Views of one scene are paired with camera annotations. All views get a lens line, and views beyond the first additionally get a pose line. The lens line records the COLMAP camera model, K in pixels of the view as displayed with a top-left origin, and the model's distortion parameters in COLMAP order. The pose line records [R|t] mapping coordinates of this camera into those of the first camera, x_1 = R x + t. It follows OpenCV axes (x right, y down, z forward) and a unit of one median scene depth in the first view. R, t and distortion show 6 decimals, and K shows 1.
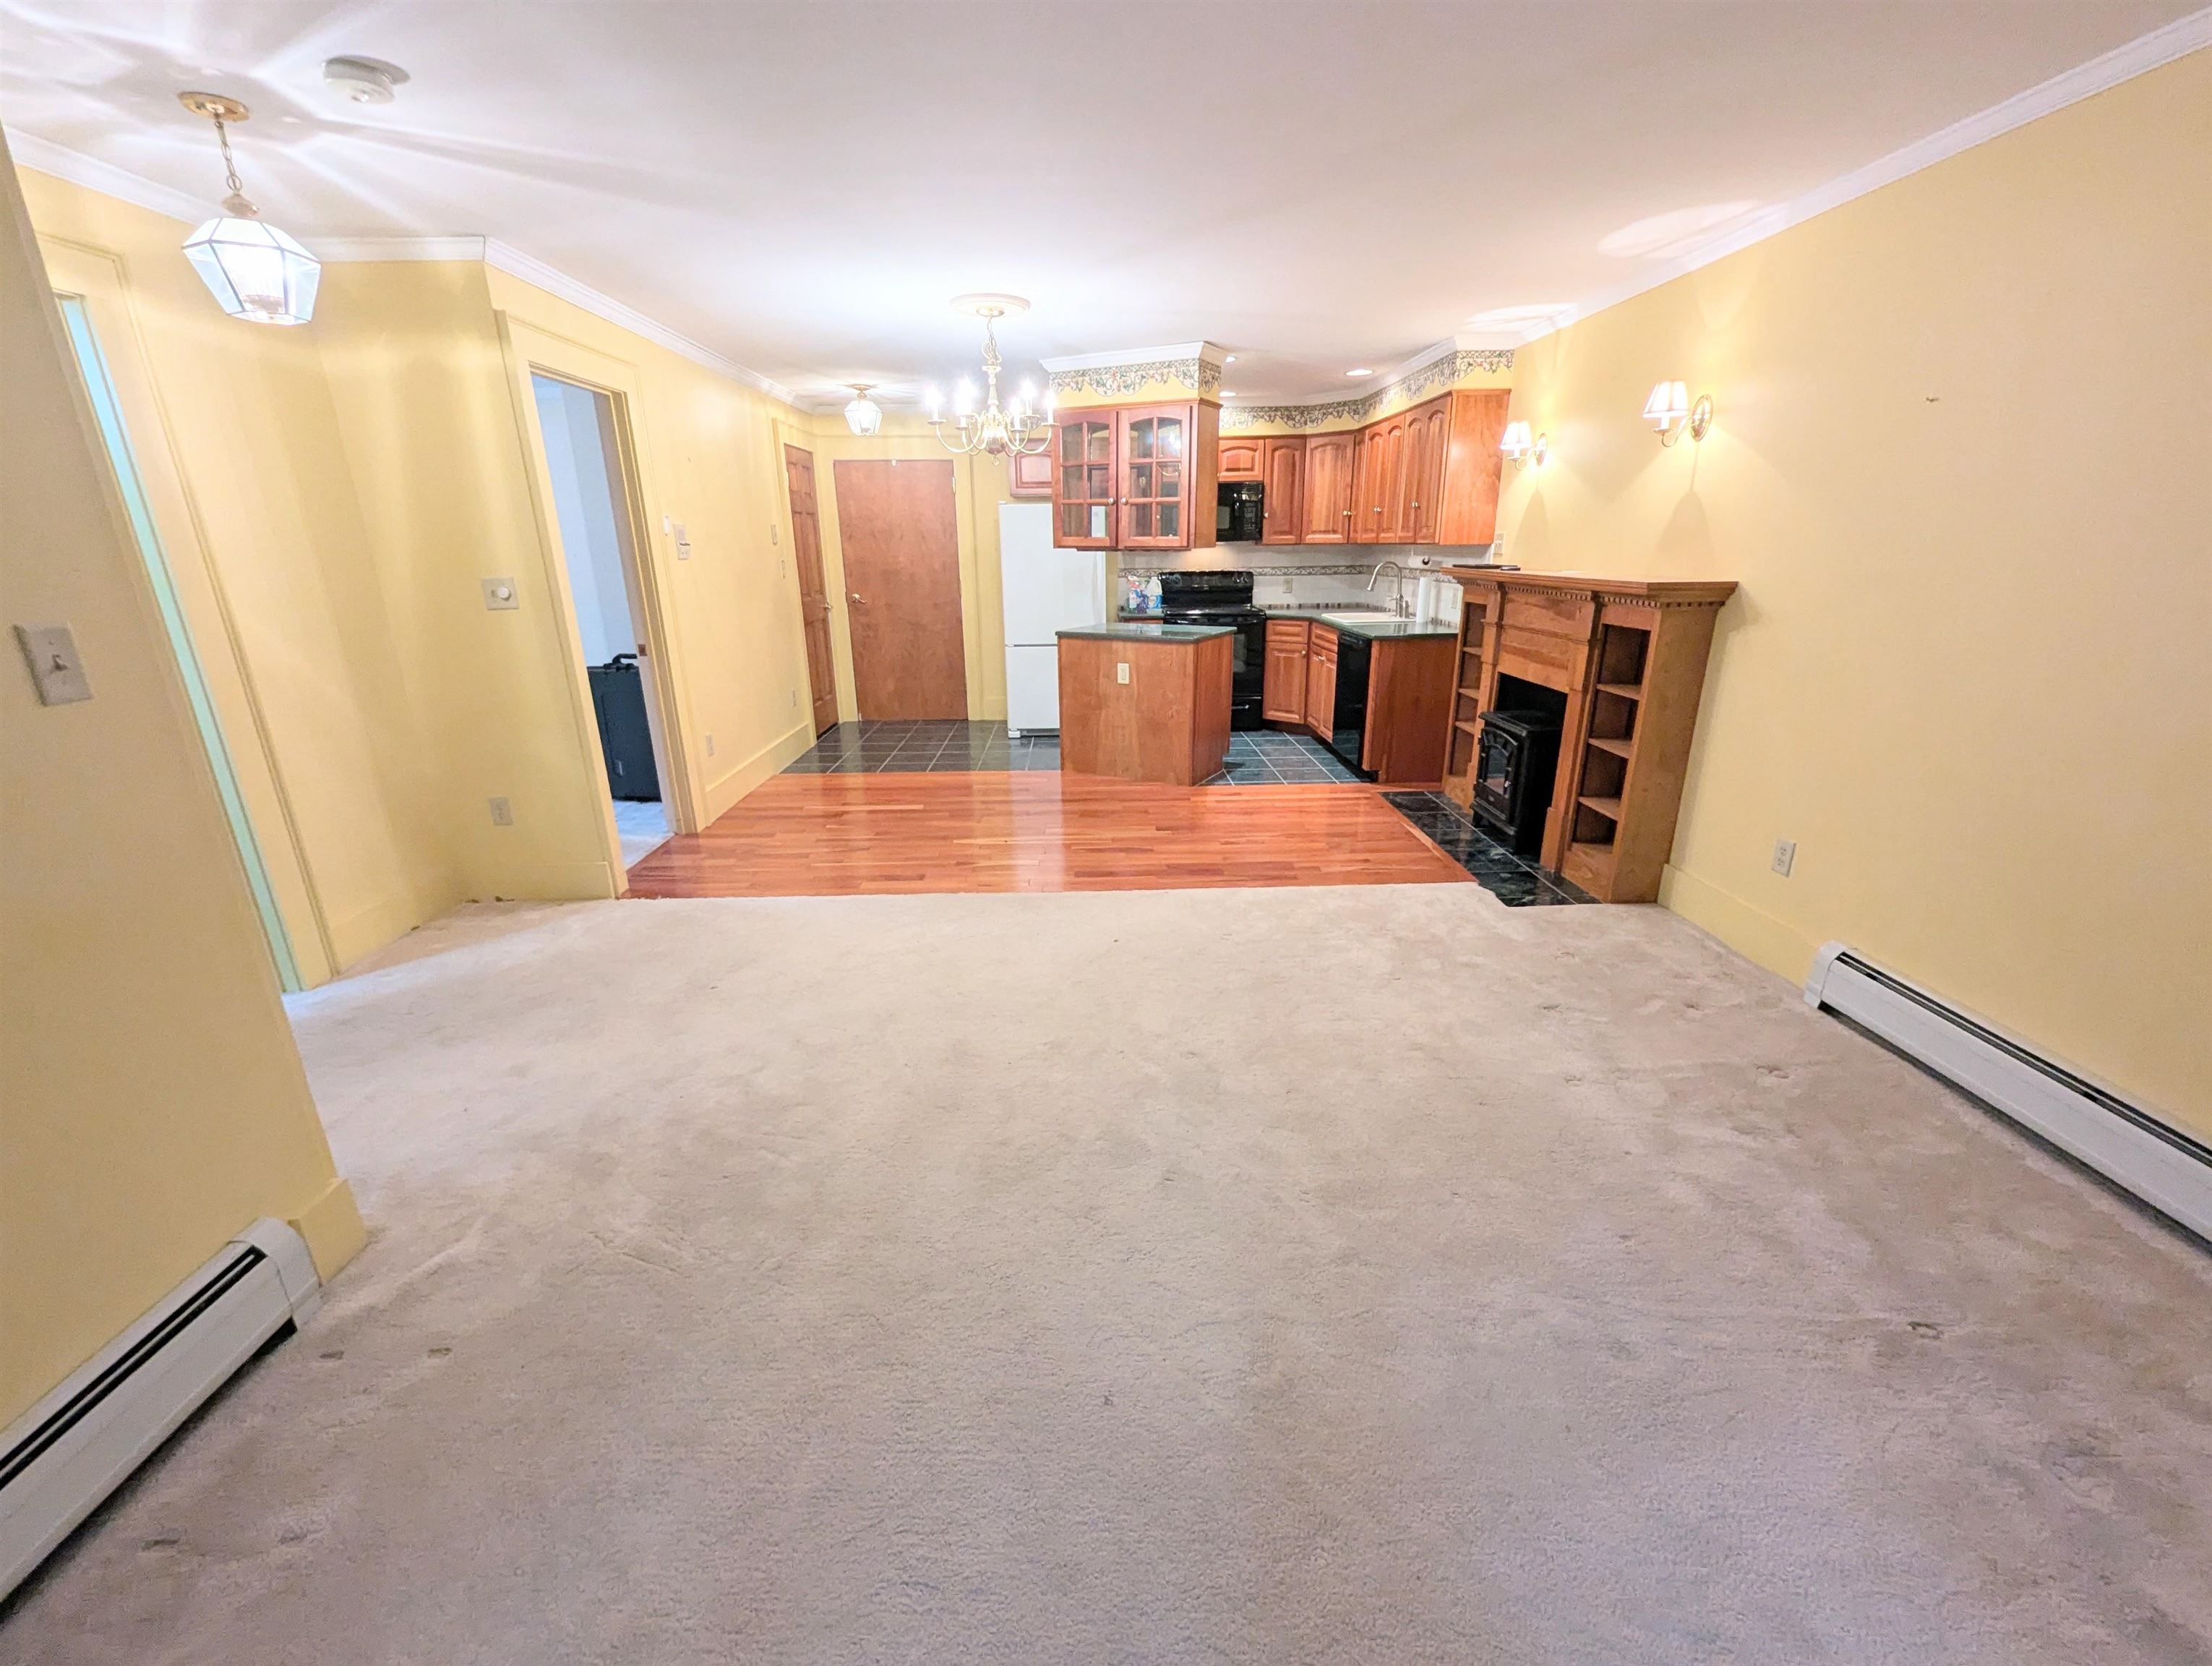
lens RADIAL K [[918.6, 0, 1105.0], [0, 918.6, 847.1], [0, 0, 1]] dist [0.001063, -0.000572]
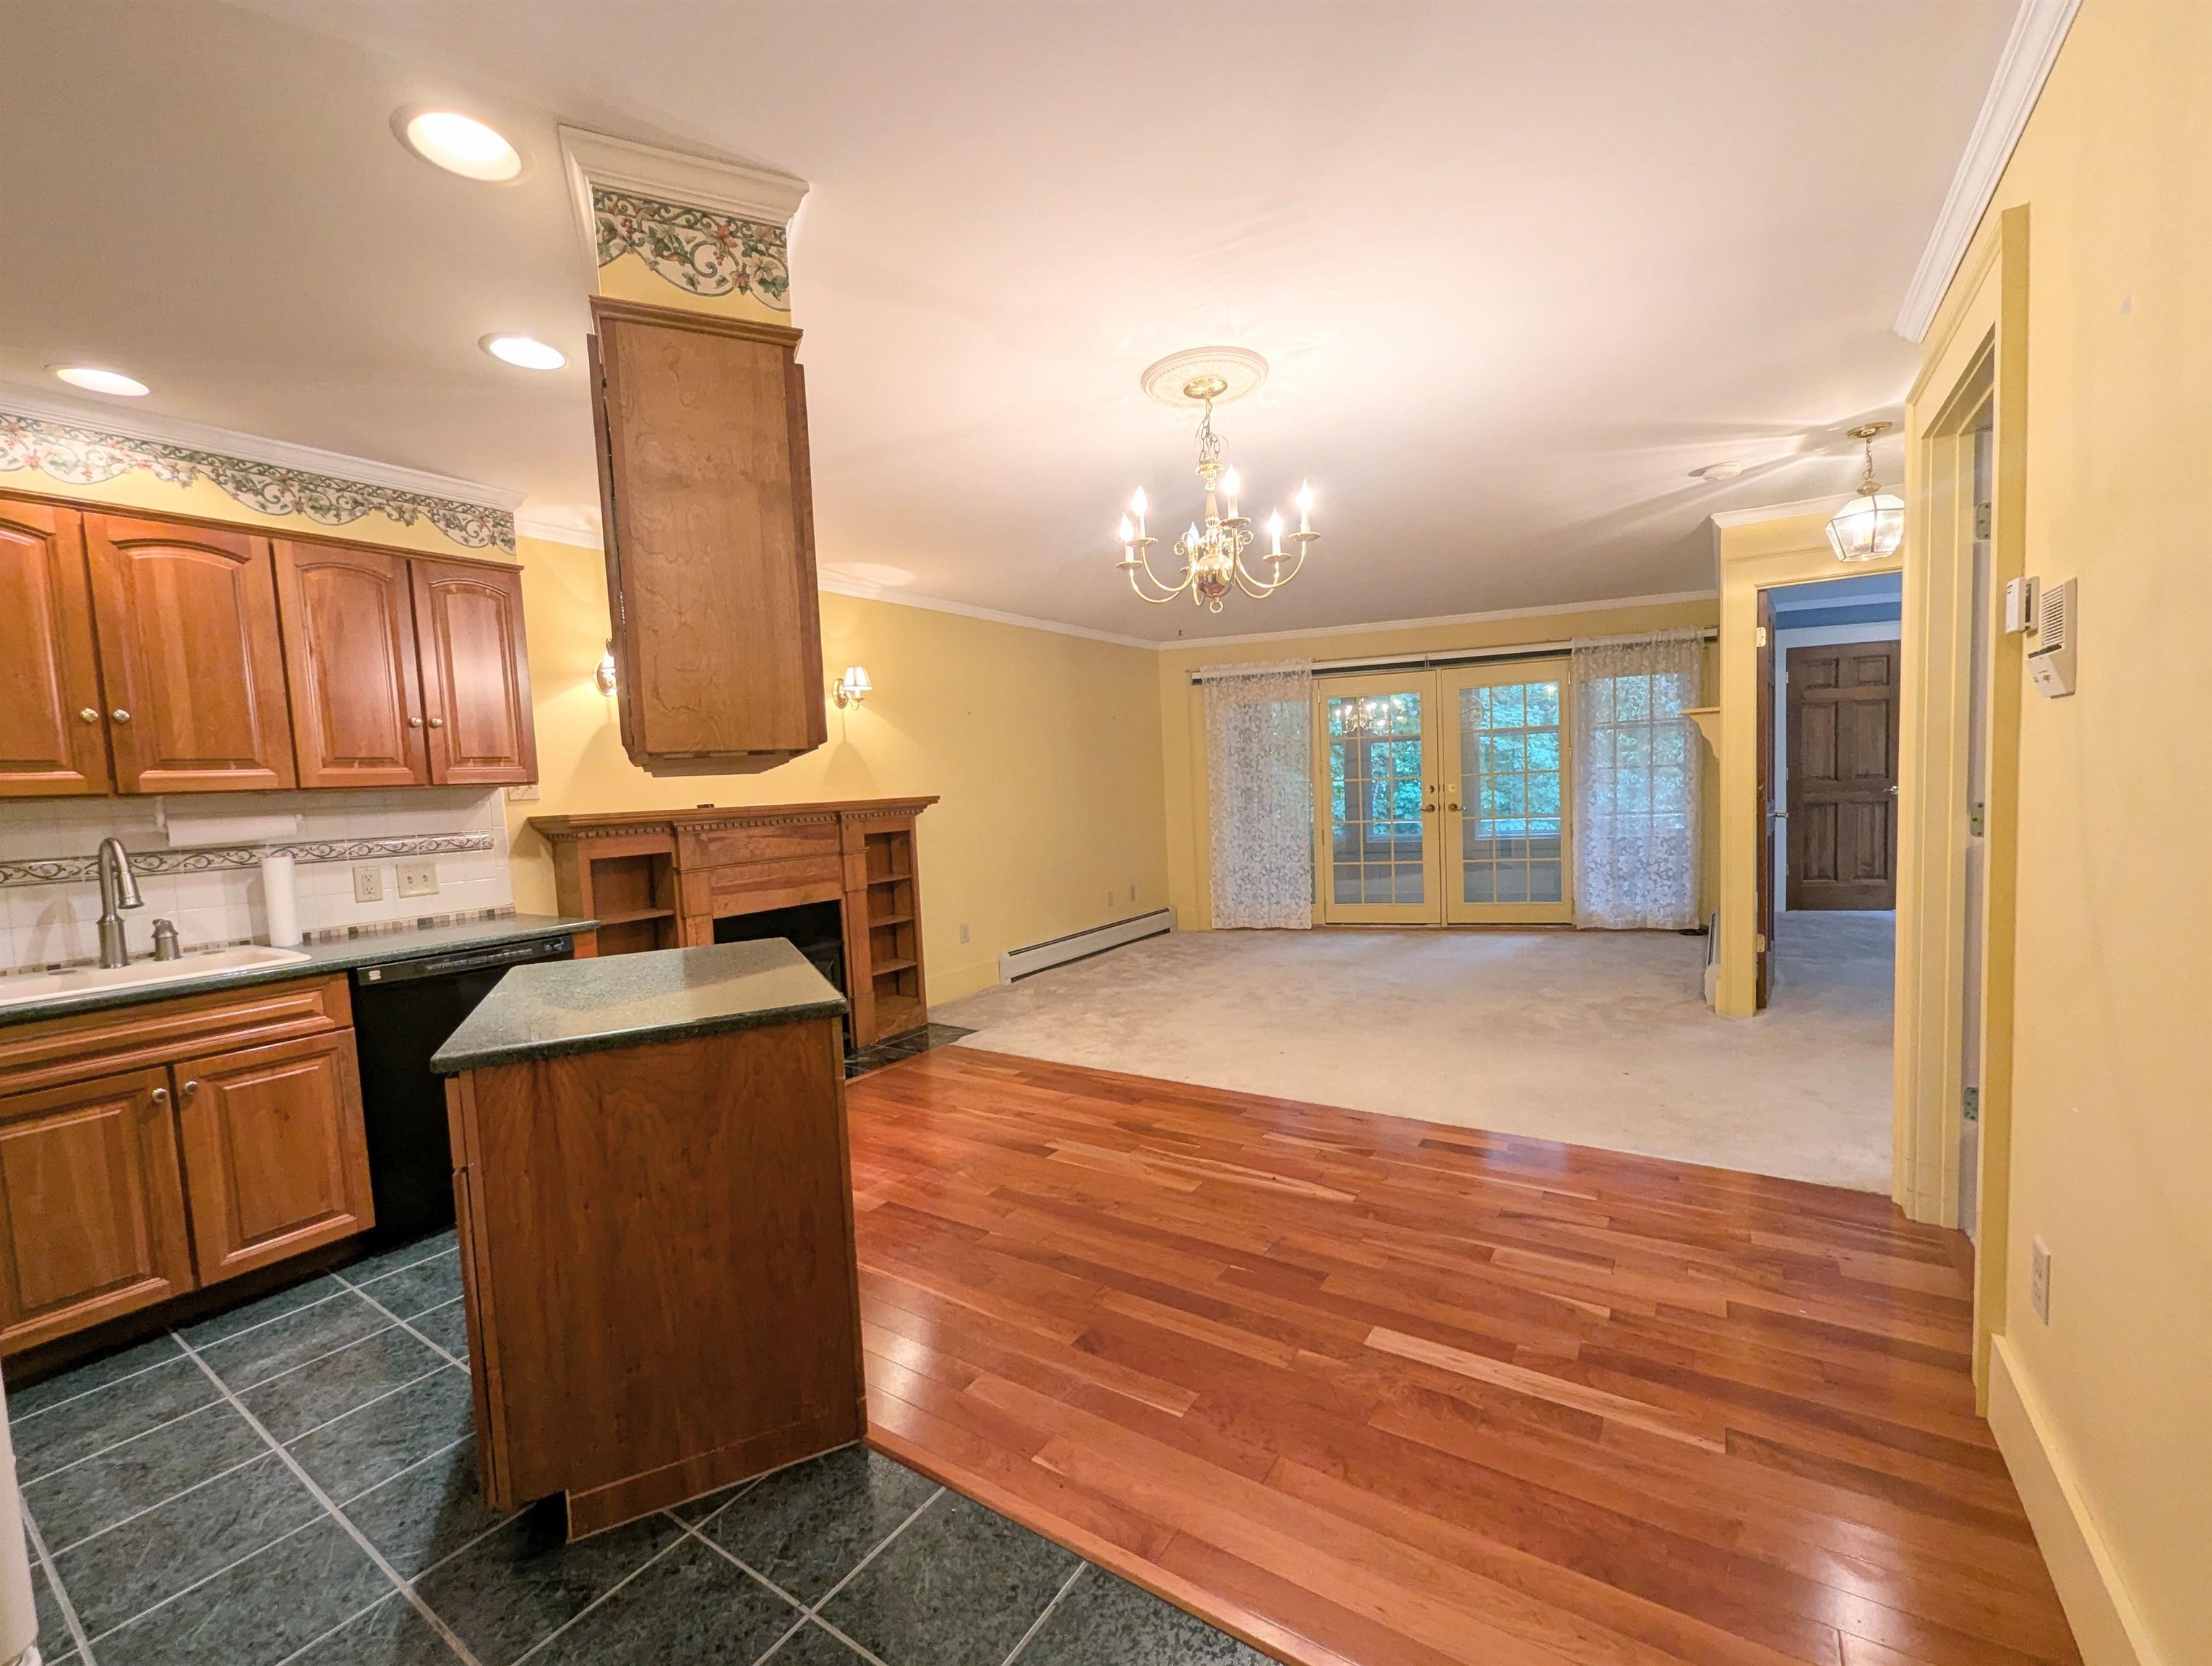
lens RADIAL K [[918.6, 0, 1107.8], [0, 918.6, 843.6], [0, 0, 1]] dist [0.001063, -0.000572]
pose [[-0.815087, 0.010982, 0.579234, -0.409221], [0.235734, 0.919595, 0.314284, -0.476188], [-0.529210, 0.392714, -0.752139, 1.538427]]
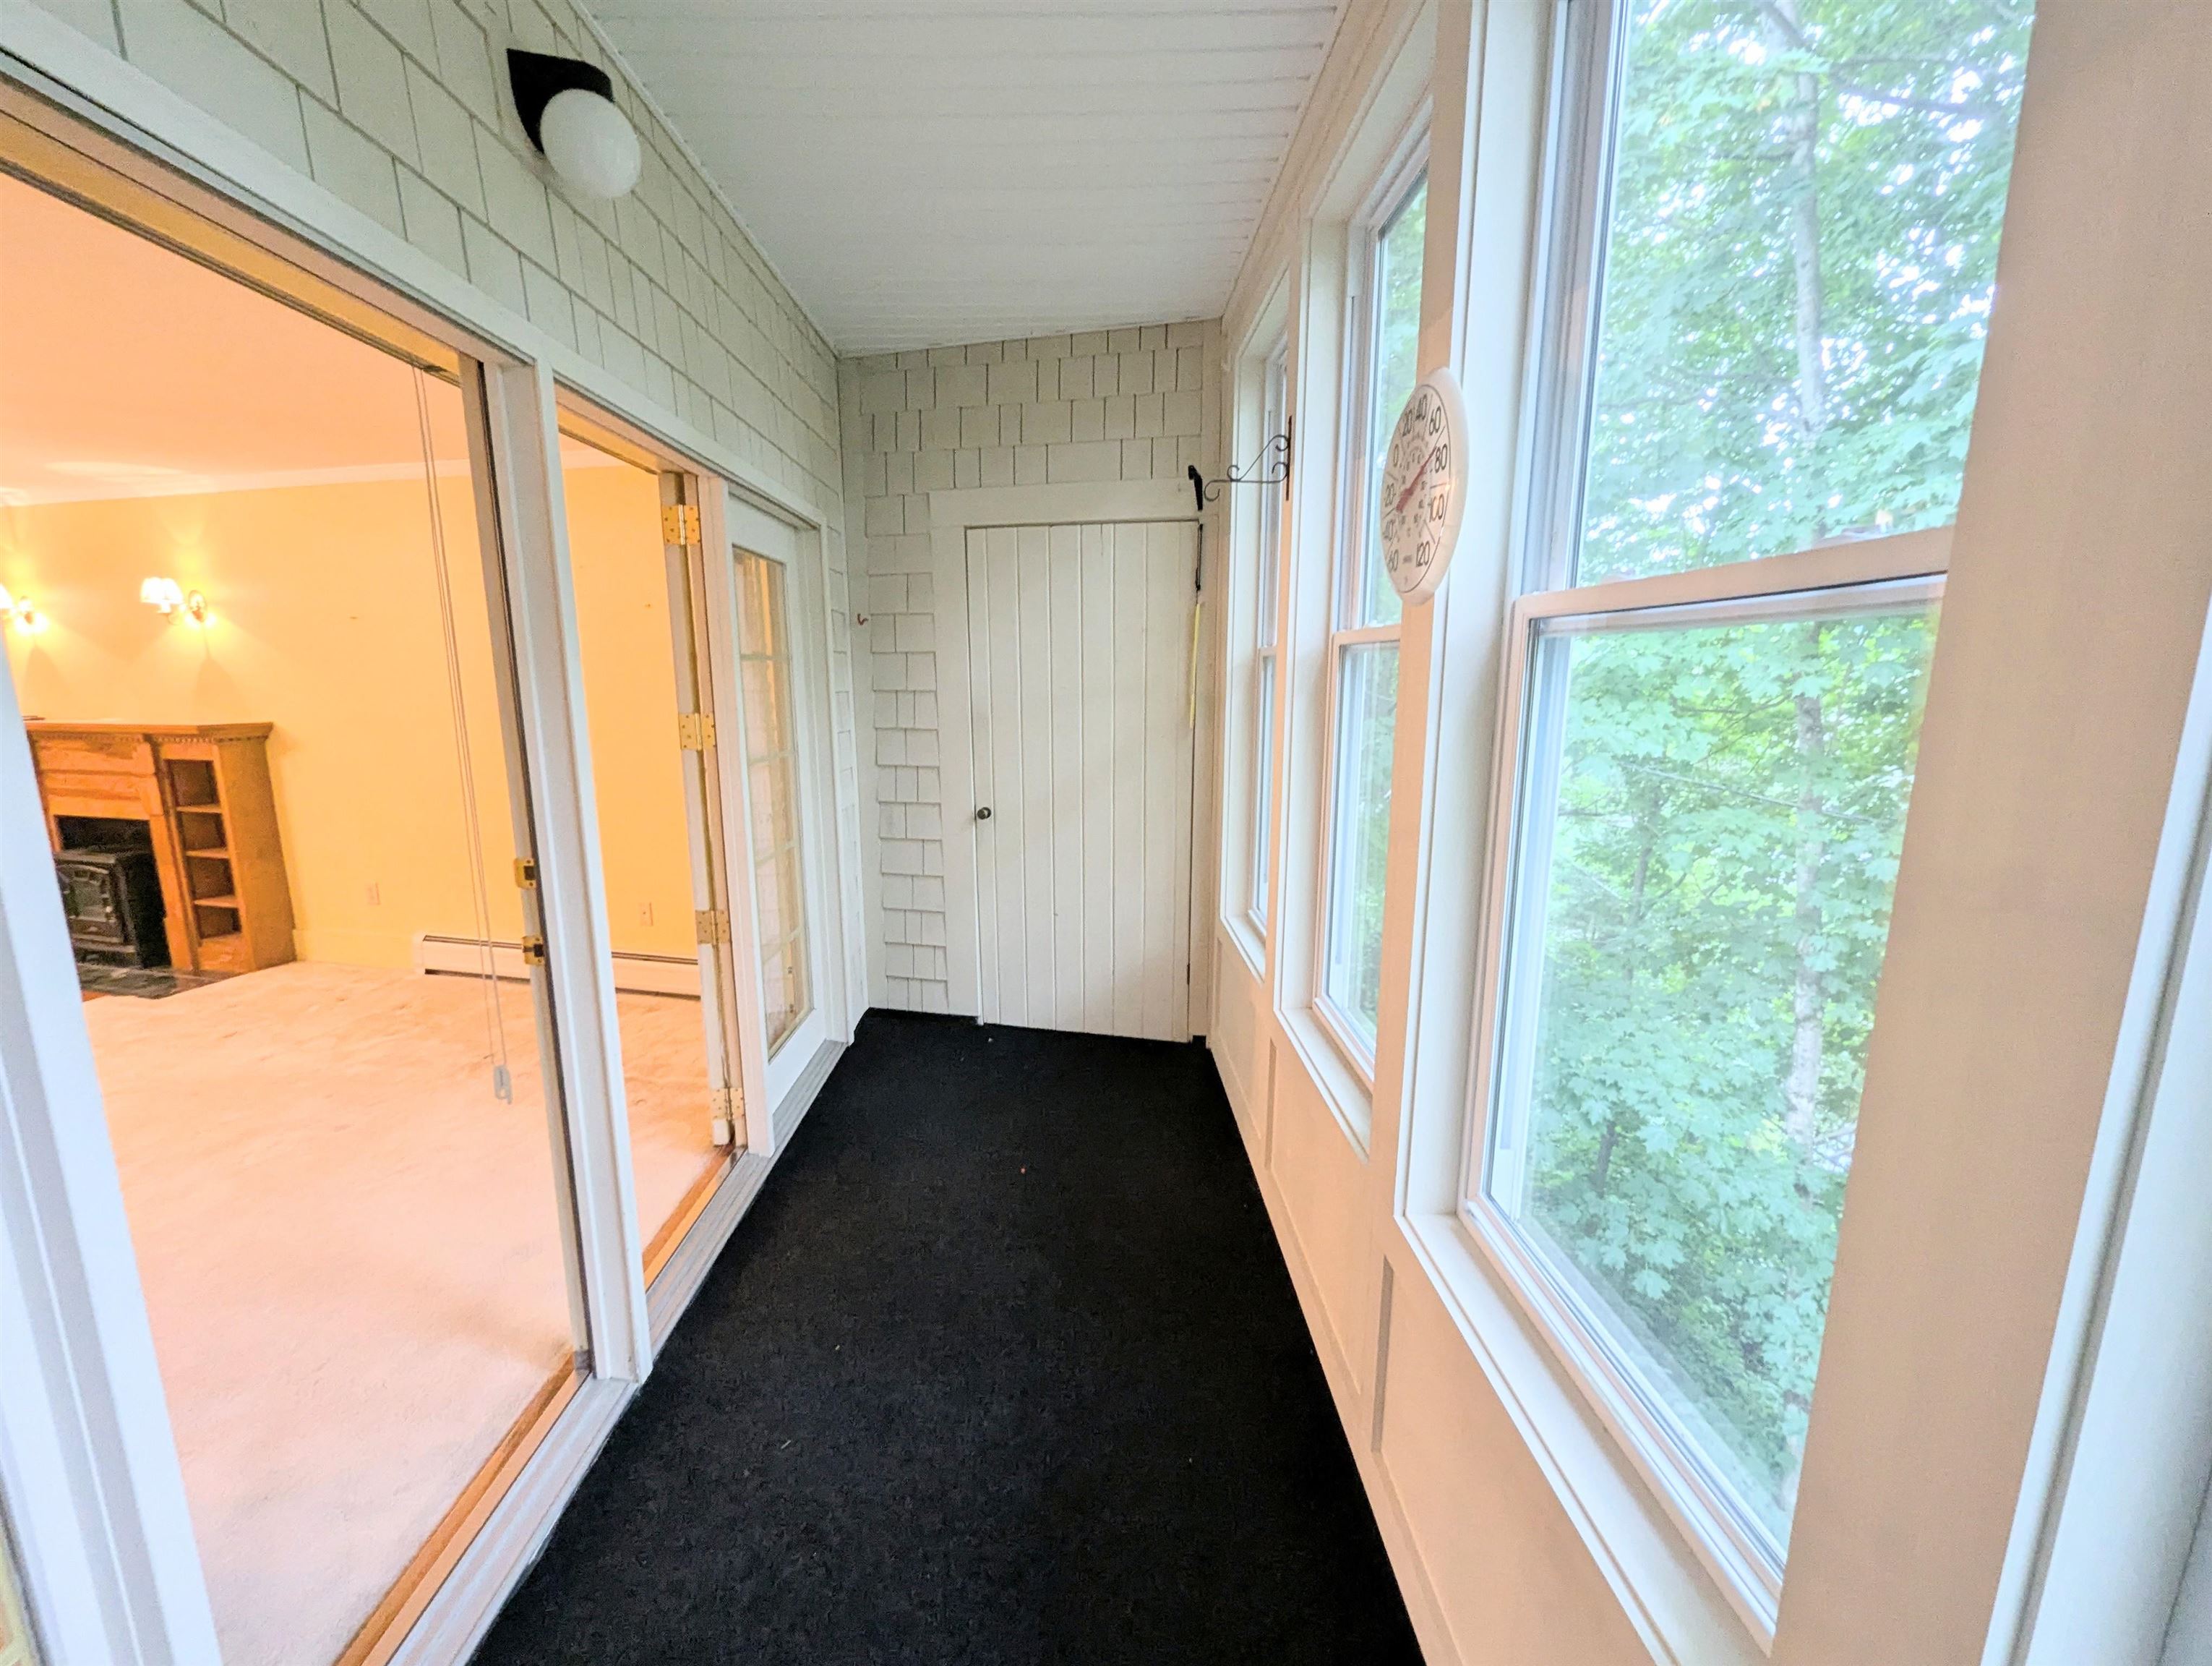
lens RADIAL K [[918.6, 0, 1108.6], [0, 918.6, 839.5], [0, 0, 1]] dist [0.001063, -0.000572]
pose [[0.269733, -0.163850, 0.948893, -0.256955], [0.303049, 0.949789, 0.077859, 0.124757], [-0.914005, 0.266560, 0.305844, -0.428352]]
